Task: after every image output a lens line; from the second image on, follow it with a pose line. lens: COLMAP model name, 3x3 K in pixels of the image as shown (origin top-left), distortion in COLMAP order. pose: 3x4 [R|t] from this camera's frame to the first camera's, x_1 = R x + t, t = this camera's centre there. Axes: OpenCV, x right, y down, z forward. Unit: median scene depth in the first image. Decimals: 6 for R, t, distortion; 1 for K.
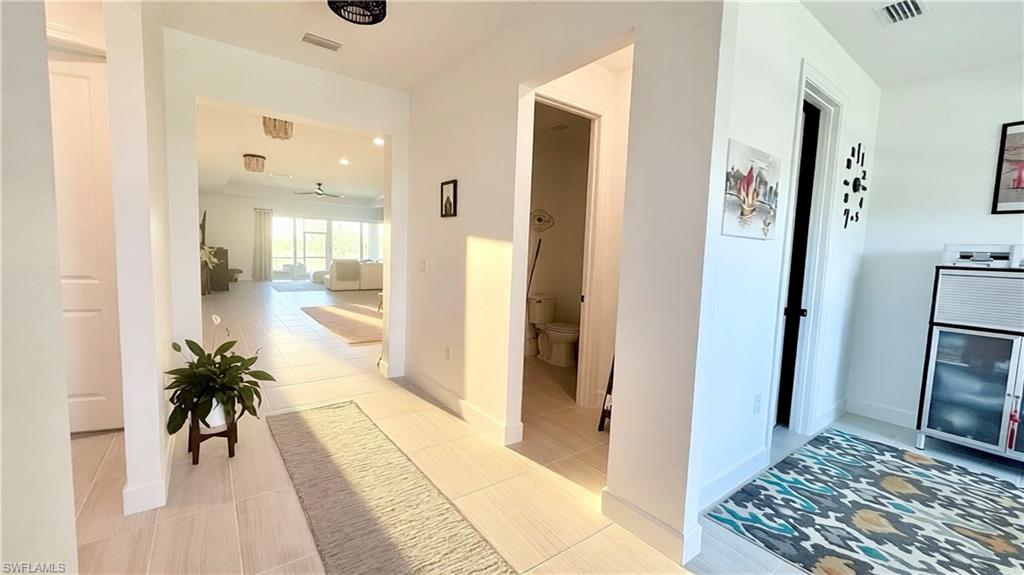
lens RADIAL K [[406.5, 0, 510.9], [0, 406.5, 287.8], [0, 0, 1]] dist [-0.000007, -0.000177]
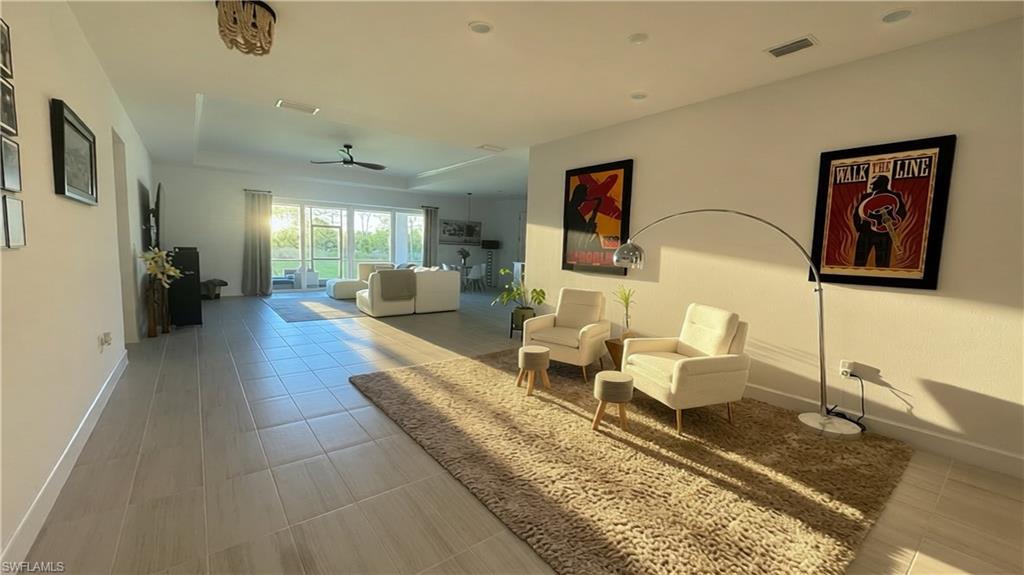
lens RADIAL K [[406.5, 0, 510.6], [0, 406.5, 287.2], [0, 0, 1]] dist [-0.000007, -0.000177]
pose [[0.999856, -0.007912, 0.015043, -0.210820], [0.007780, 0.999931, 0.008852, -0.037192], [-0.015112, -0.008734, 0.999848, 0.334302]]
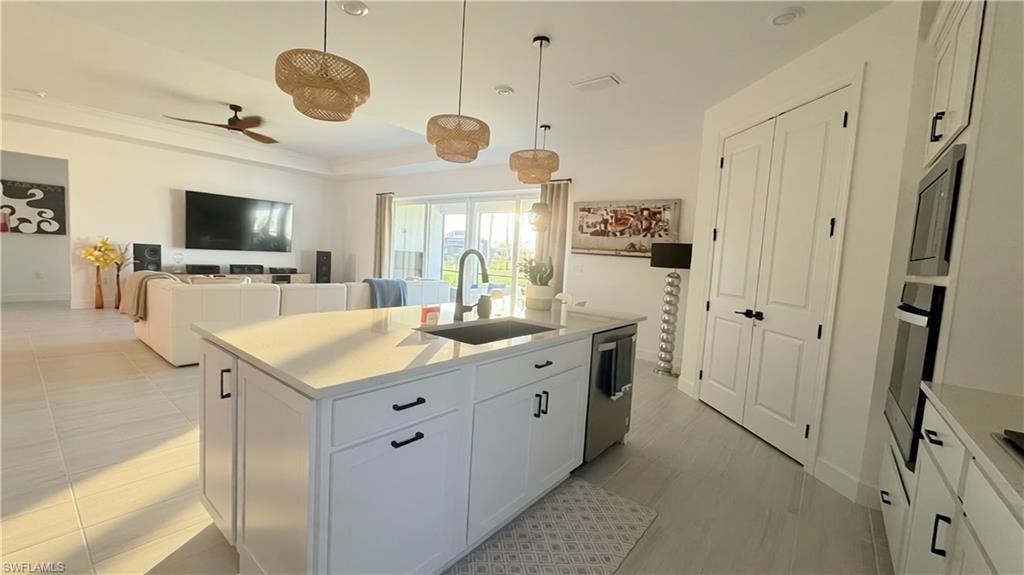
lens RADIAL K [[406.5, 0, 514.9], [0, 406.5, 289.1], [0, 0, 1]] dist [-0.000007, -0.000177]
pose [[0.263628, 0.058365, -0.962857, 0.069311], [-0.134009, 0.990705, 0.023361, -0.093480], [0.955270, 0.122873, 0.268999, 1.106679]]
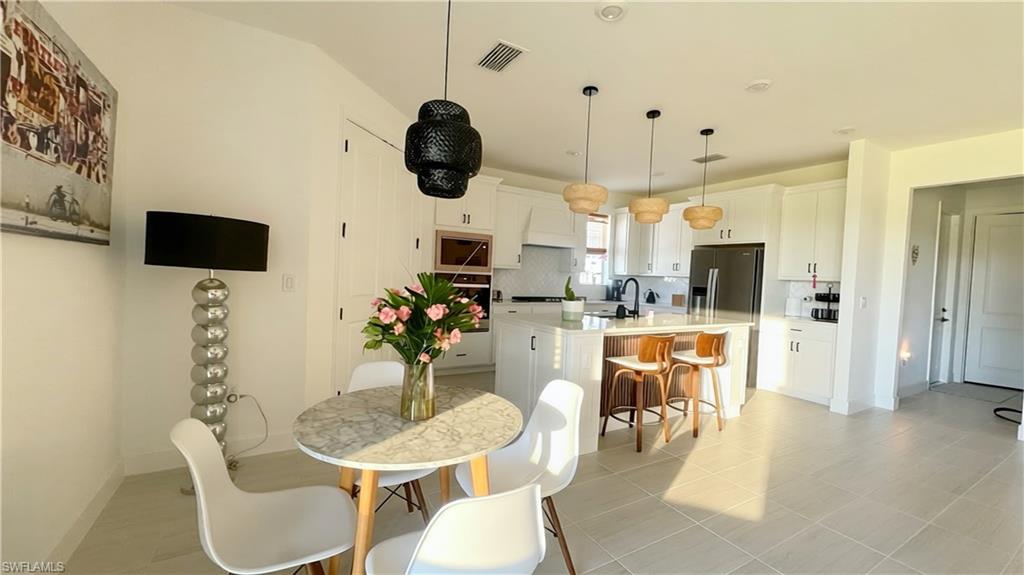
lens RADIAL K [[406.5, 0, 516.1], [0, 406.5, 287.1], [0, 0, 1]] dist [-0.000007, -0.000177]
pose [[0.090608, -0.062981, 0.993893, -0.408656], [0.053718, 0.996854, 0.058271, -0.118359], [-0.994437, 0.048110, 0.093706, 1.190409]]
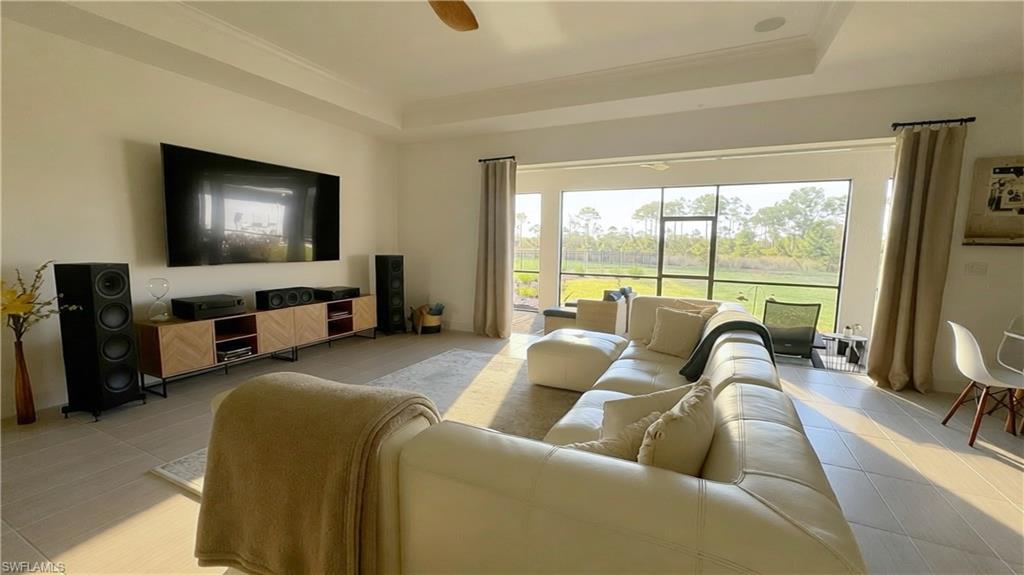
lens RADIAL K [[406.5, 0, 510.6], [0, 406.5, 284.0], [0, 0, 1]] dist [-0.000007, -0.000177]
pose [[0.465216, 0.059733, -0.883180, -0.260153], [-0.077909, 0.996612, 0.026366, -0.088103], [0.881762, 0.056542, 0.468293, 0.884936]]
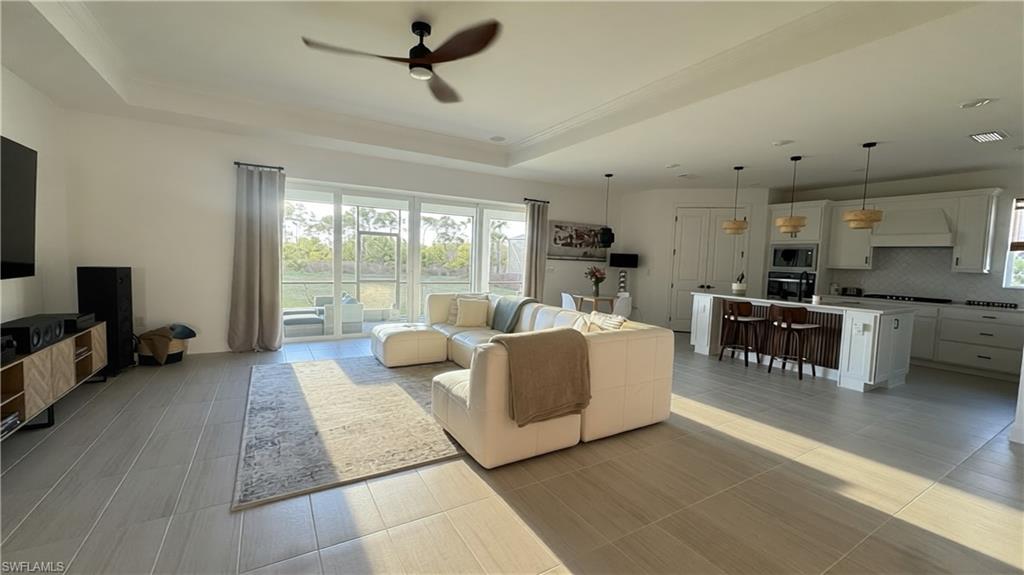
lens RADIAL K [[406.5, 0, 519.2], [0, 406.5, 286.9], [0, 0, 1]] dist [-0.000007, -0.000177]
pose [[0.996086, 0.001752, -0.088377, -0.351854], [-0.003905, 0.999700, -0.024193, -0.075693], [0.088309, 0.024443, 0.995793, 0.684140]]
